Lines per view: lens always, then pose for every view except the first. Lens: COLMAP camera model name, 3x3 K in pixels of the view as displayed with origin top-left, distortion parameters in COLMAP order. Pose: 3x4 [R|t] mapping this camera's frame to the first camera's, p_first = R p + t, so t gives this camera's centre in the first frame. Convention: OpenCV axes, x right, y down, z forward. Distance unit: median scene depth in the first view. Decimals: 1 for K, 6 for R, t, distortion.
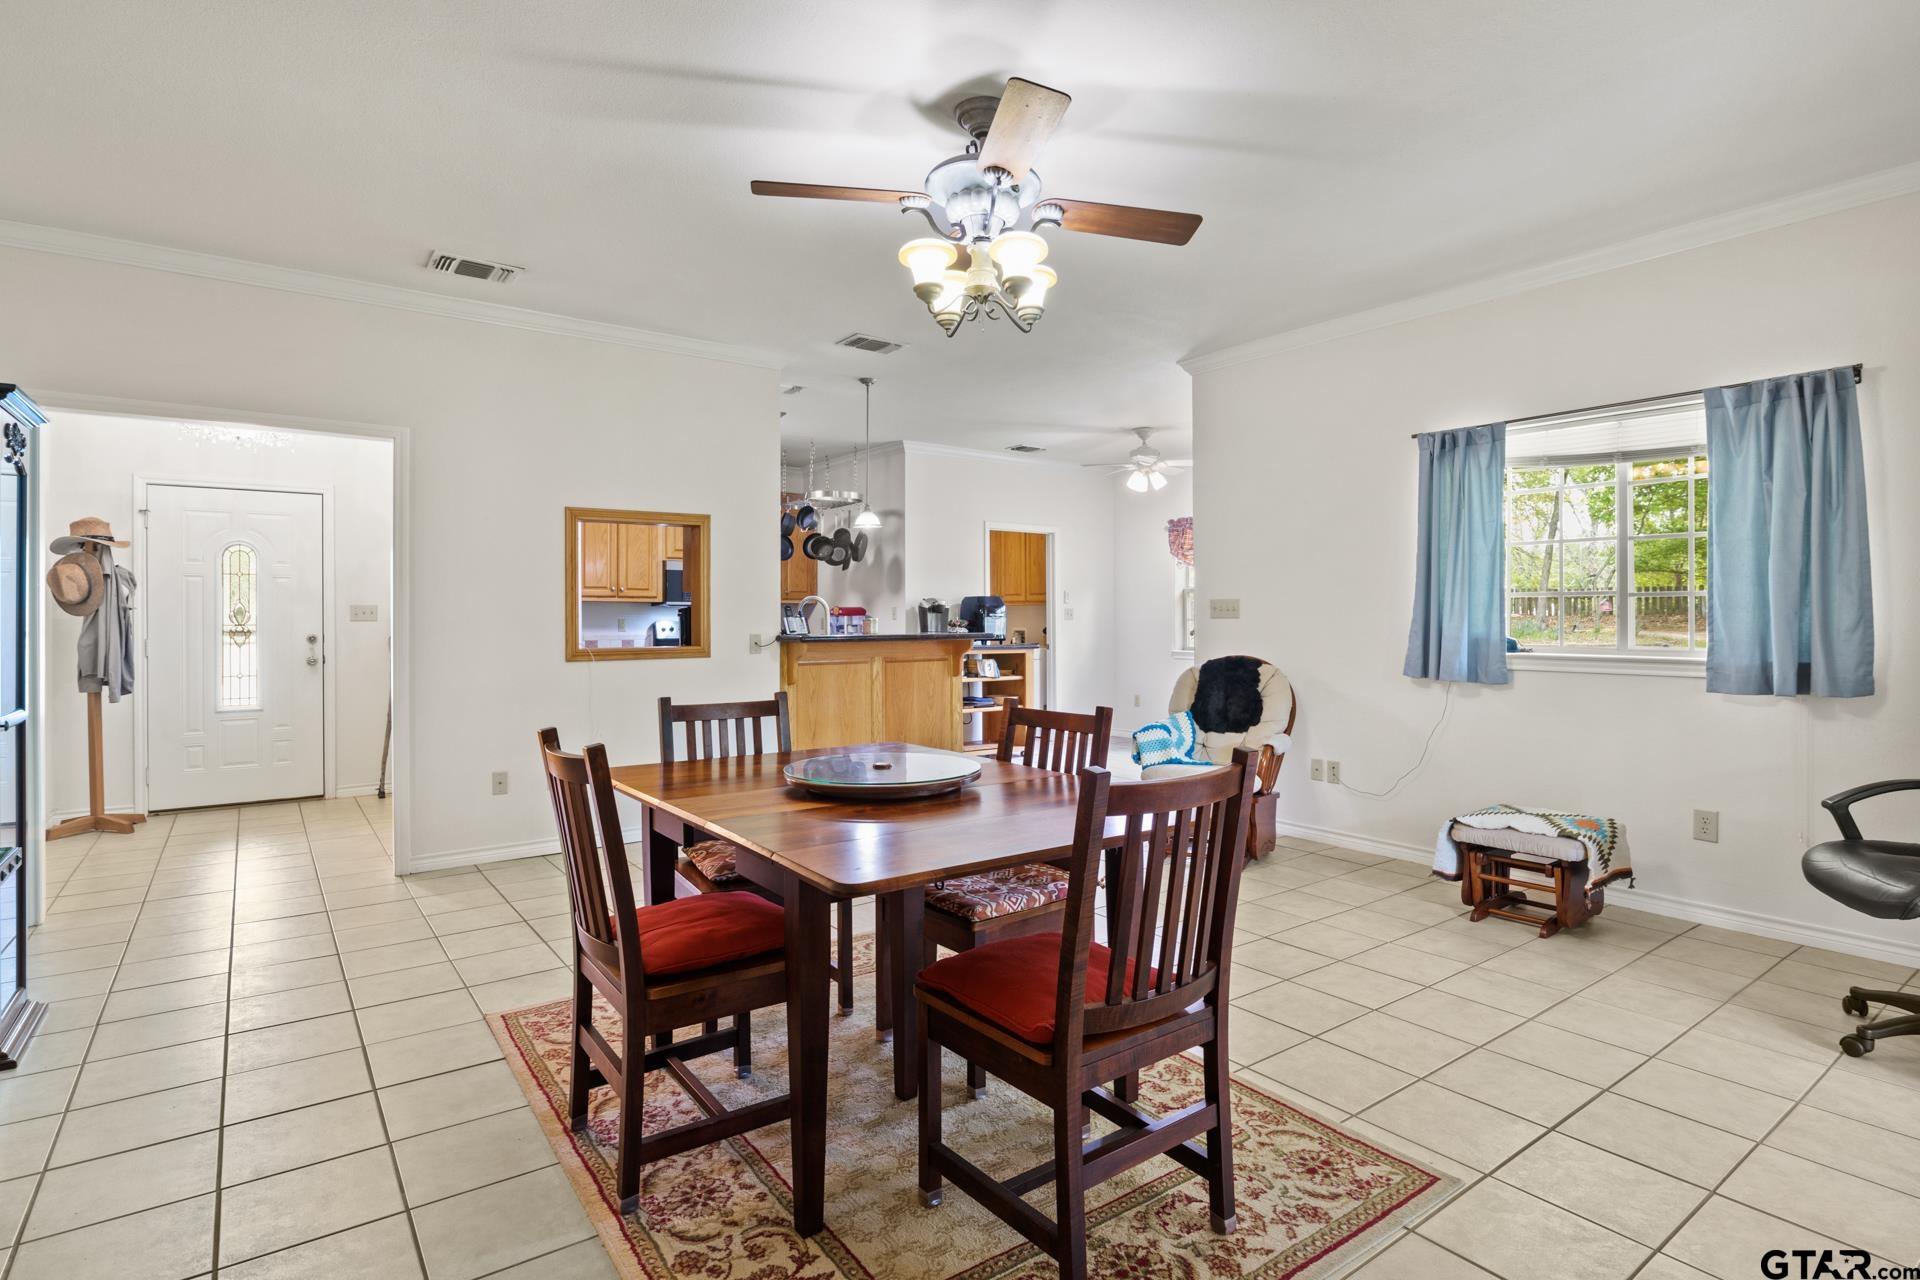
lens RADIAL K [[959.3, 0, 961.0], [0, 959.3, 622.1], [0, 0, 1]] dist [-0.006874, 0.000661]
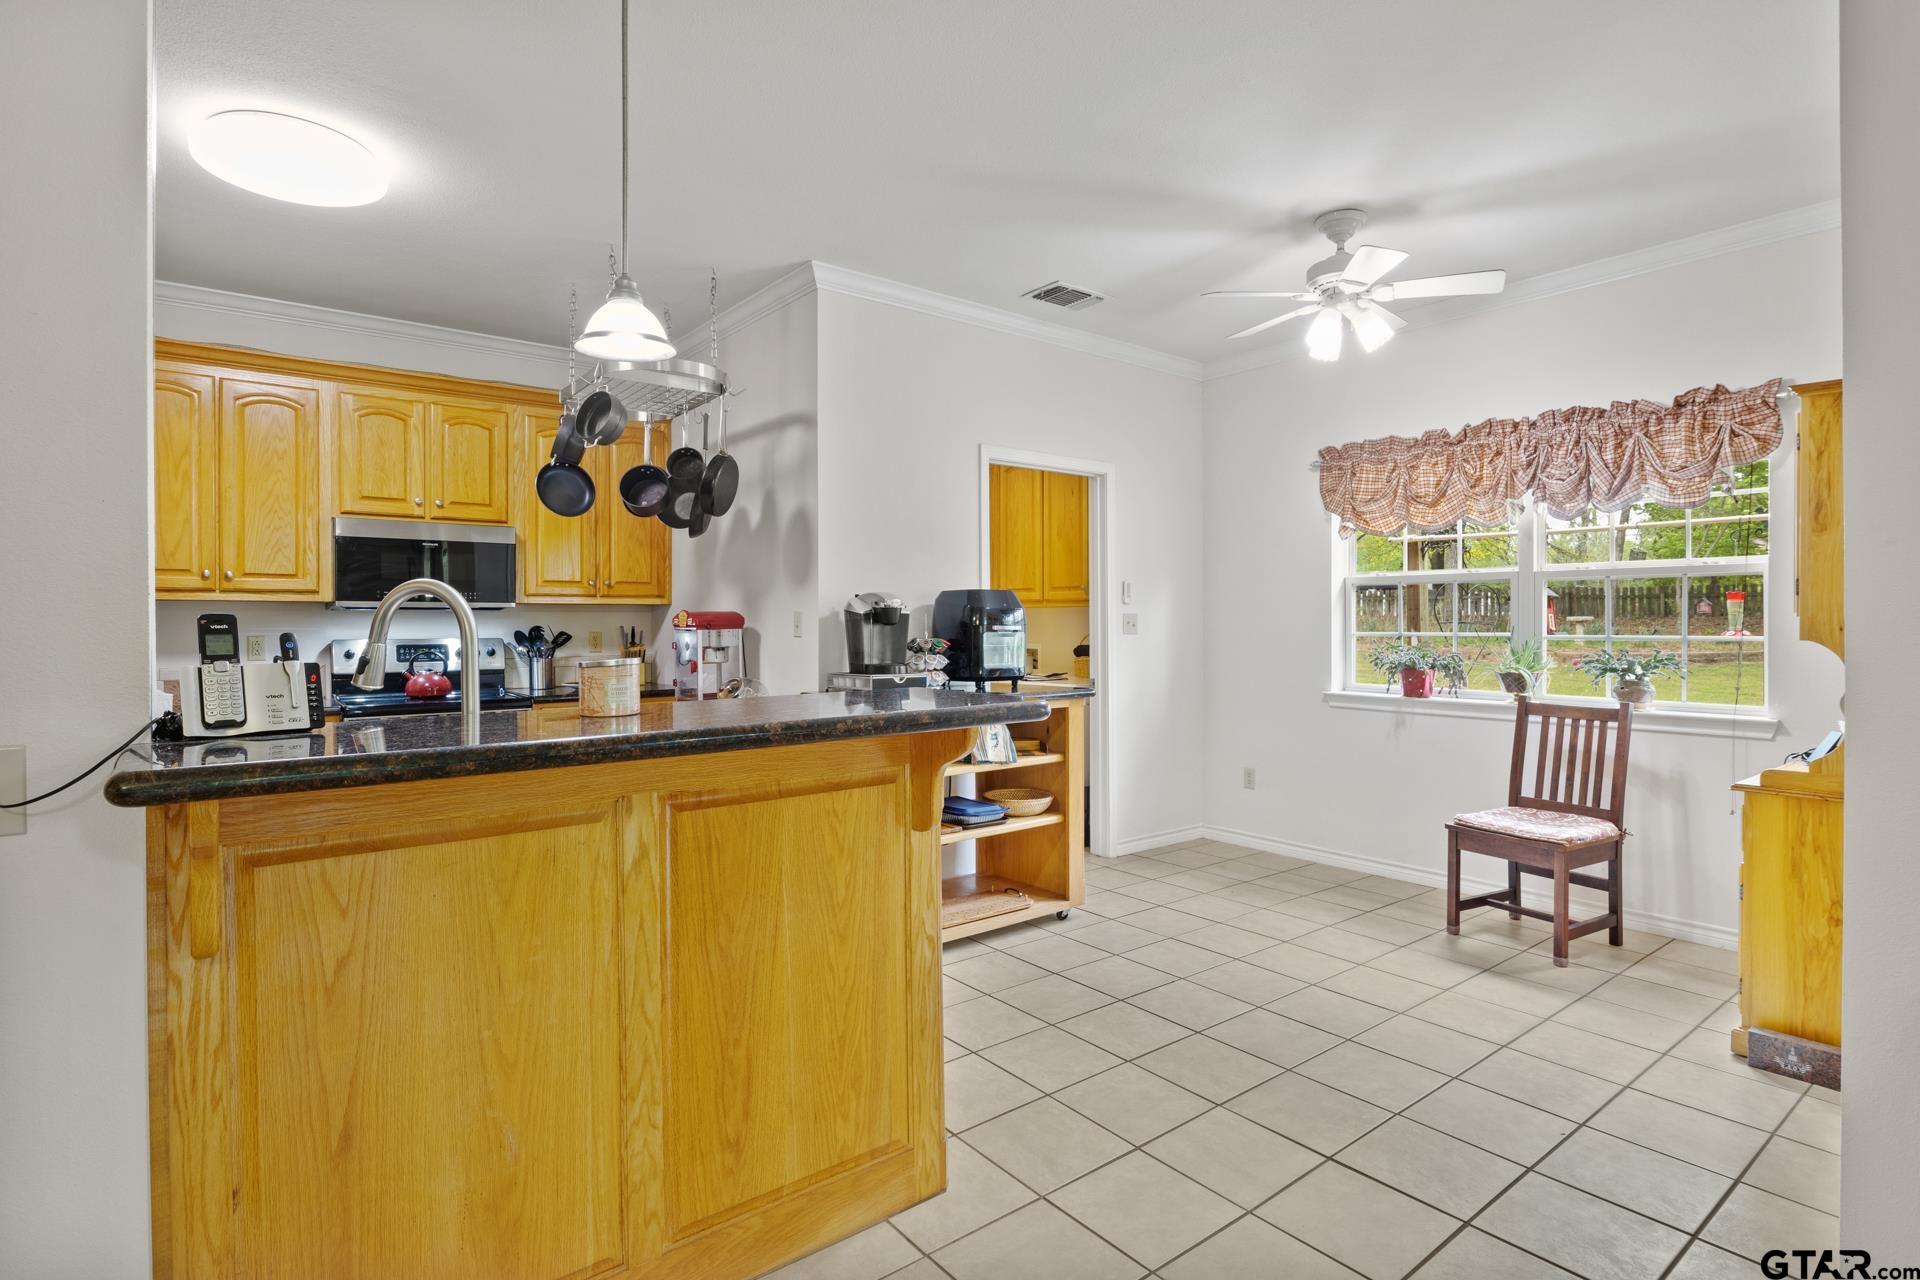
lens RADIAL K [[959.3, 0, 961.0], [0, 959.3, 622.1], [0, 0, 1]] dist [-0.006874, 0.000661]
pose [[0.999502, -0.000232, 0.031541, -0.001721], [0.000226, 1.000000, 0.000195, -0.010873], [-0.031541, -0.000187, 0.999502, 0.526719]]
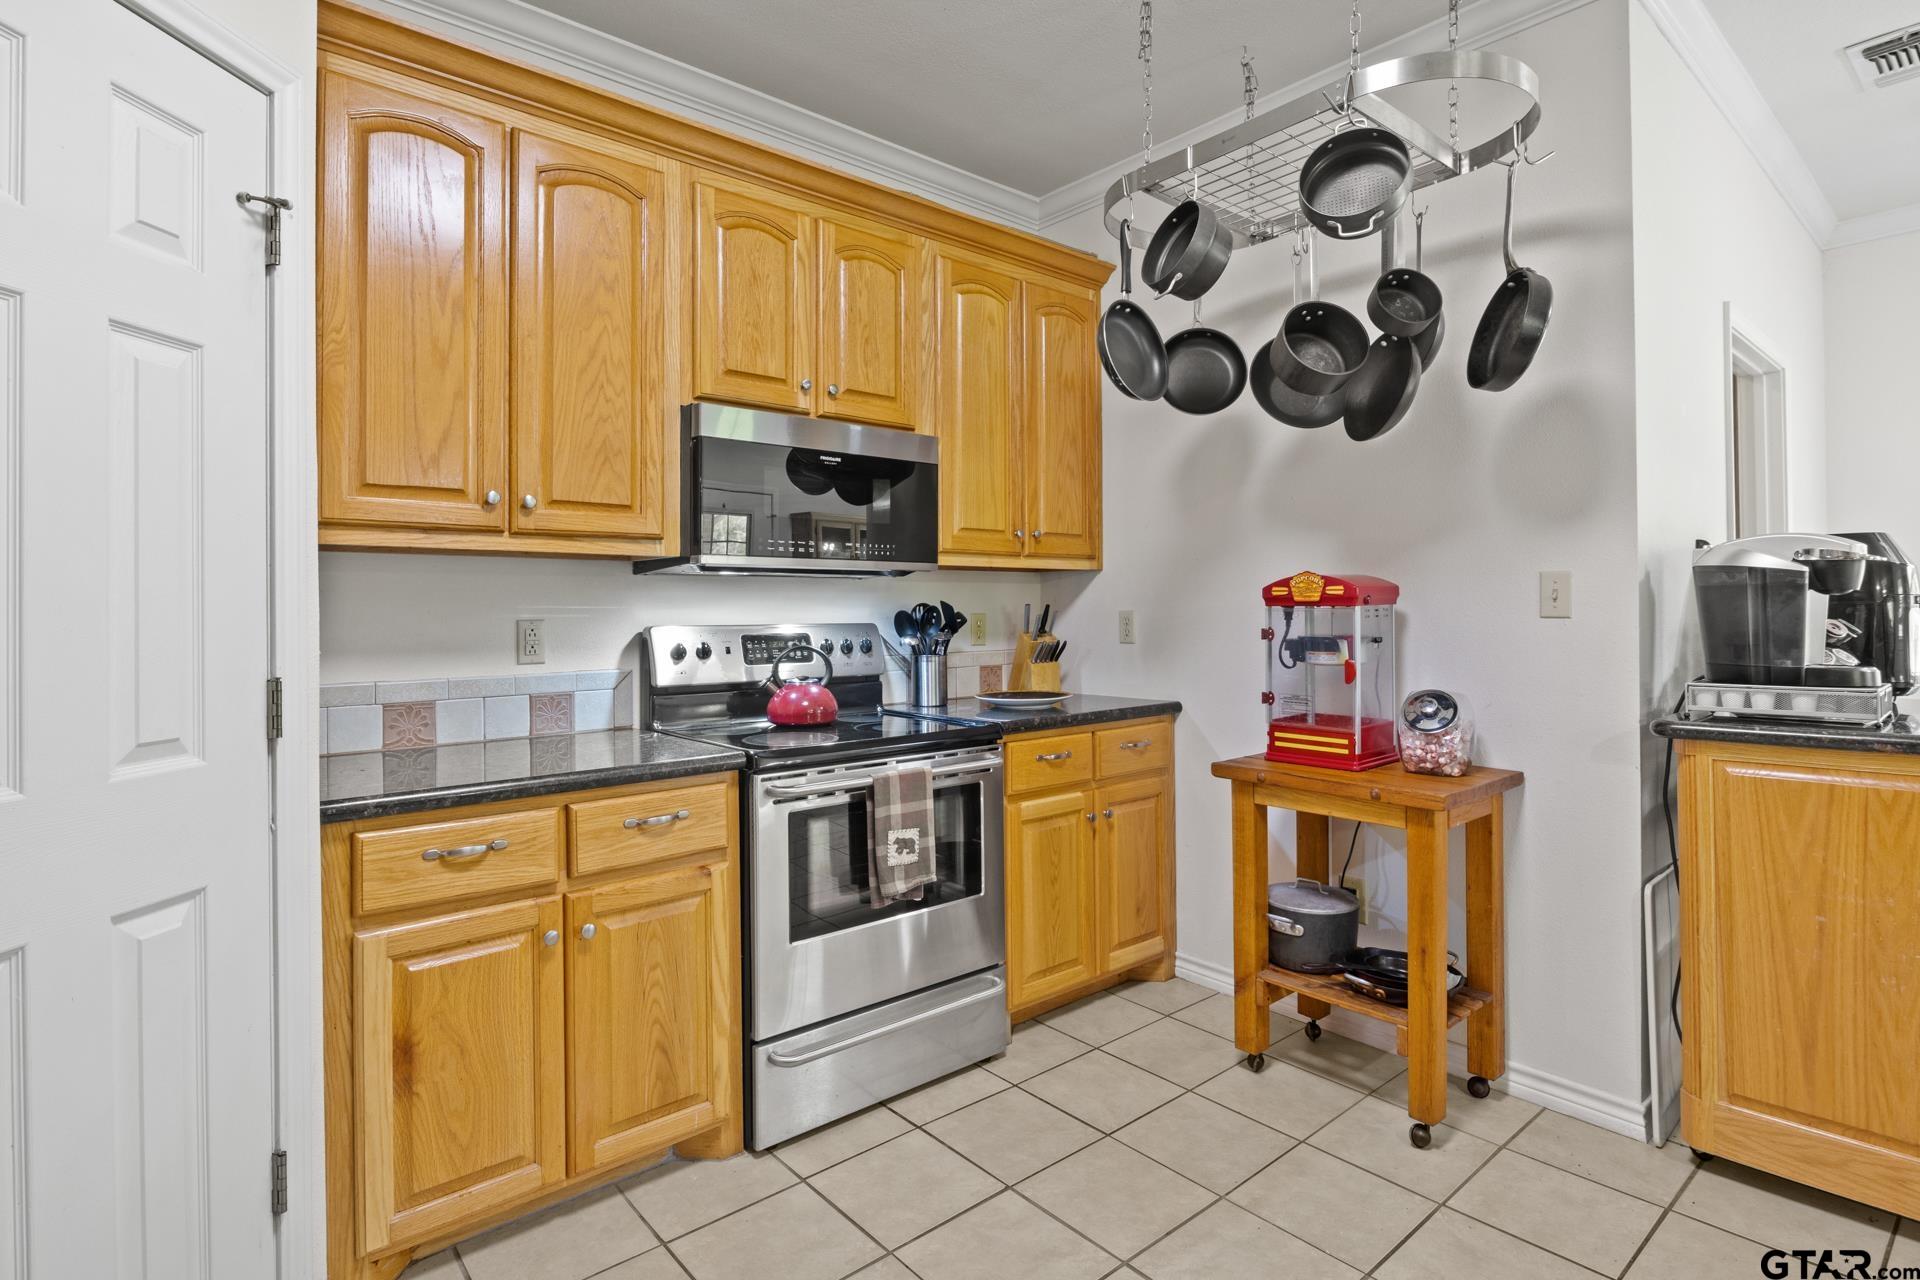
lens RADIAL K [[958.3, 0, 954.4], [0, 958.3, 595.2], [0, 0, 1]] dist [-0.003238, 0.000225]
pose [[0.997550, 0.001031, 0.069943, -0.268613], [-0.000347, 0.999952, -0.009787, -0.007707], [-0.069950, 0.009739, 0.997503, 0.767228]]
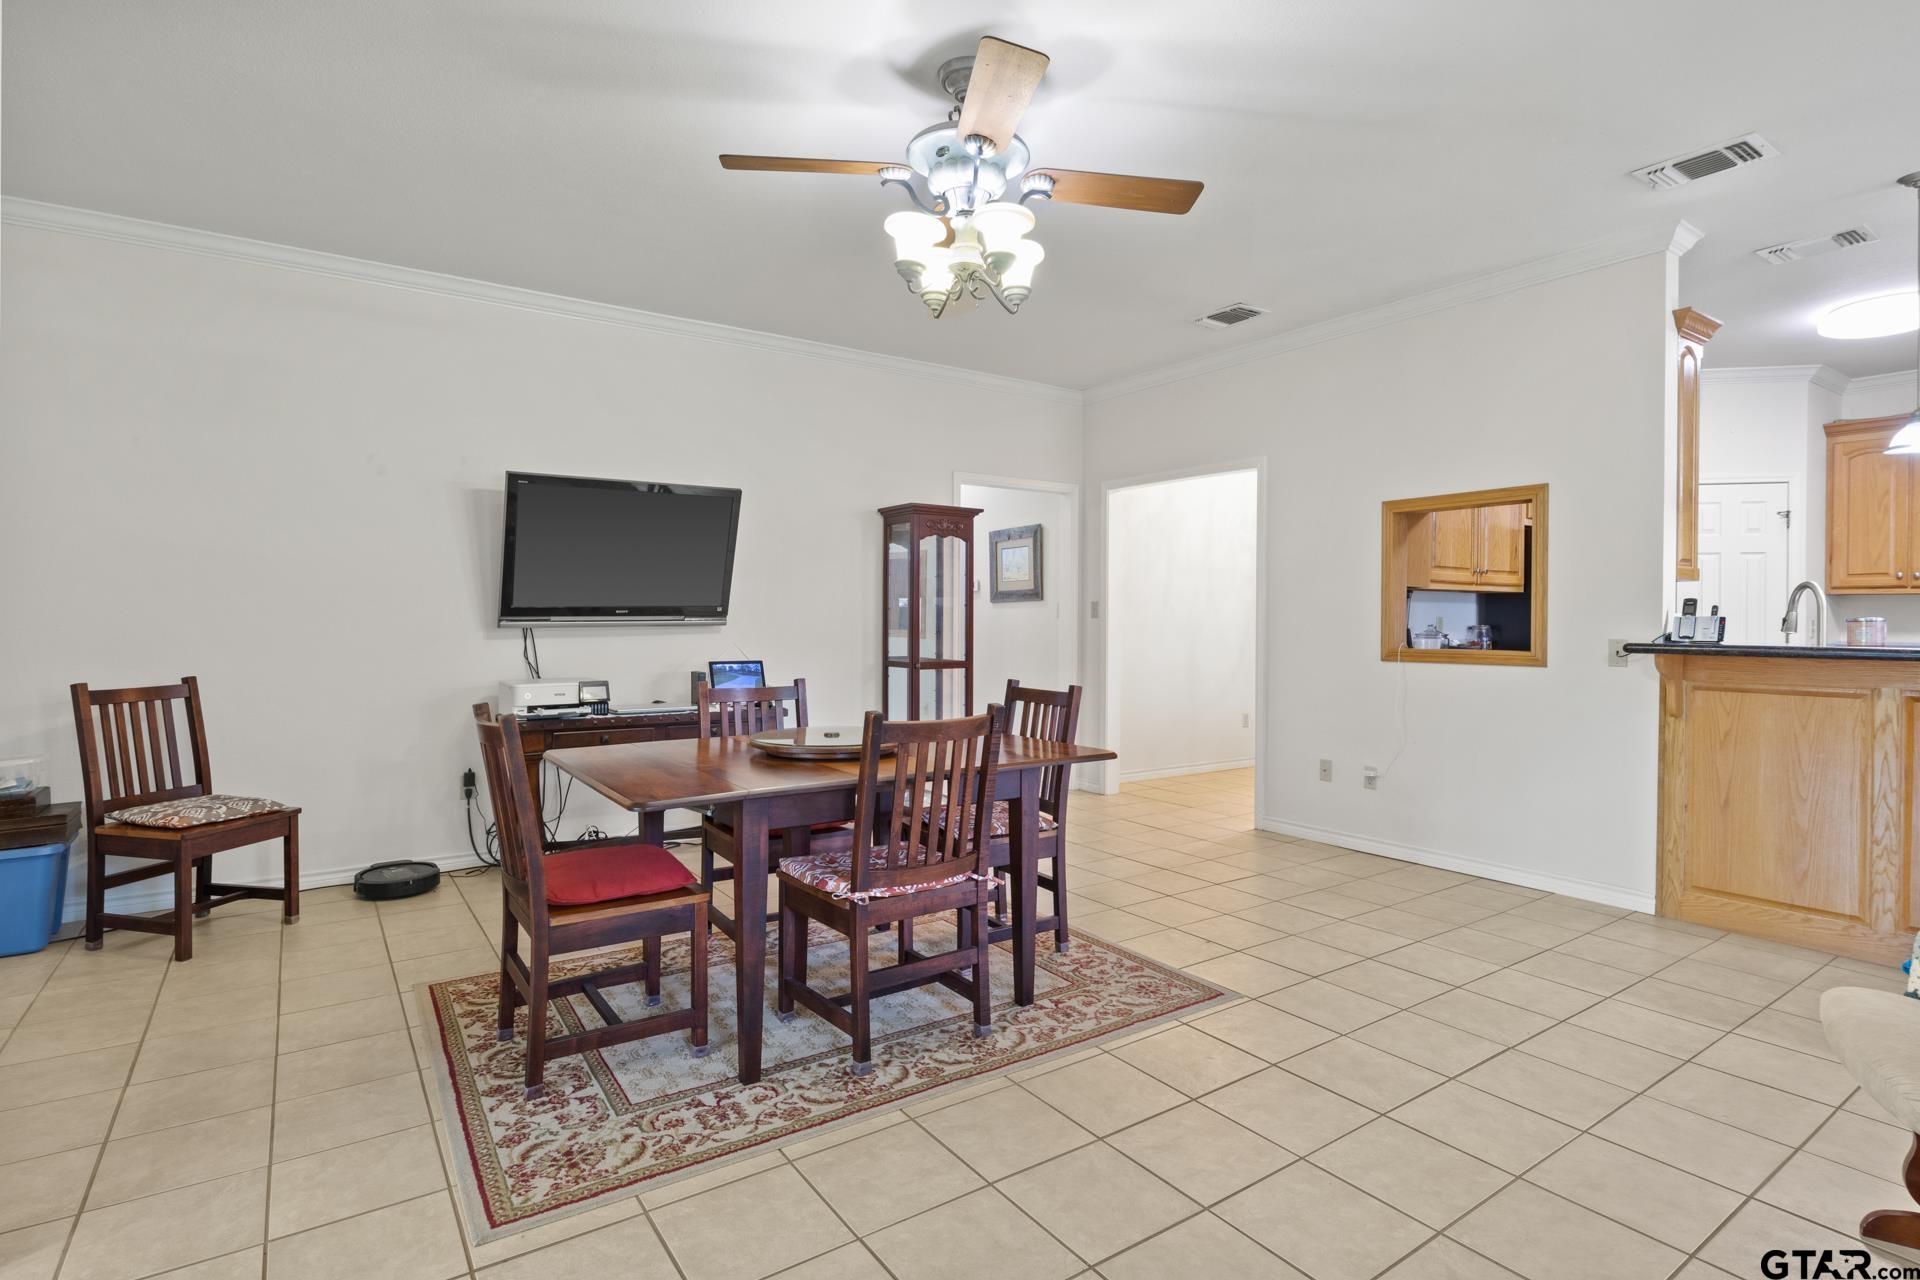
lens RADIAL K [[959.3, 0, 961.0], [0, 959.3, 622.1], [0, 0, 1]] dist [-0.006874, 0.000661]
pose [[-0.023817, 0.008877, -0.999677, 0.341937], [-0.008868, 0.999919, 0.009091, -0.001807], [0.999677, 0.009082, -0.023736, 0.358349]]
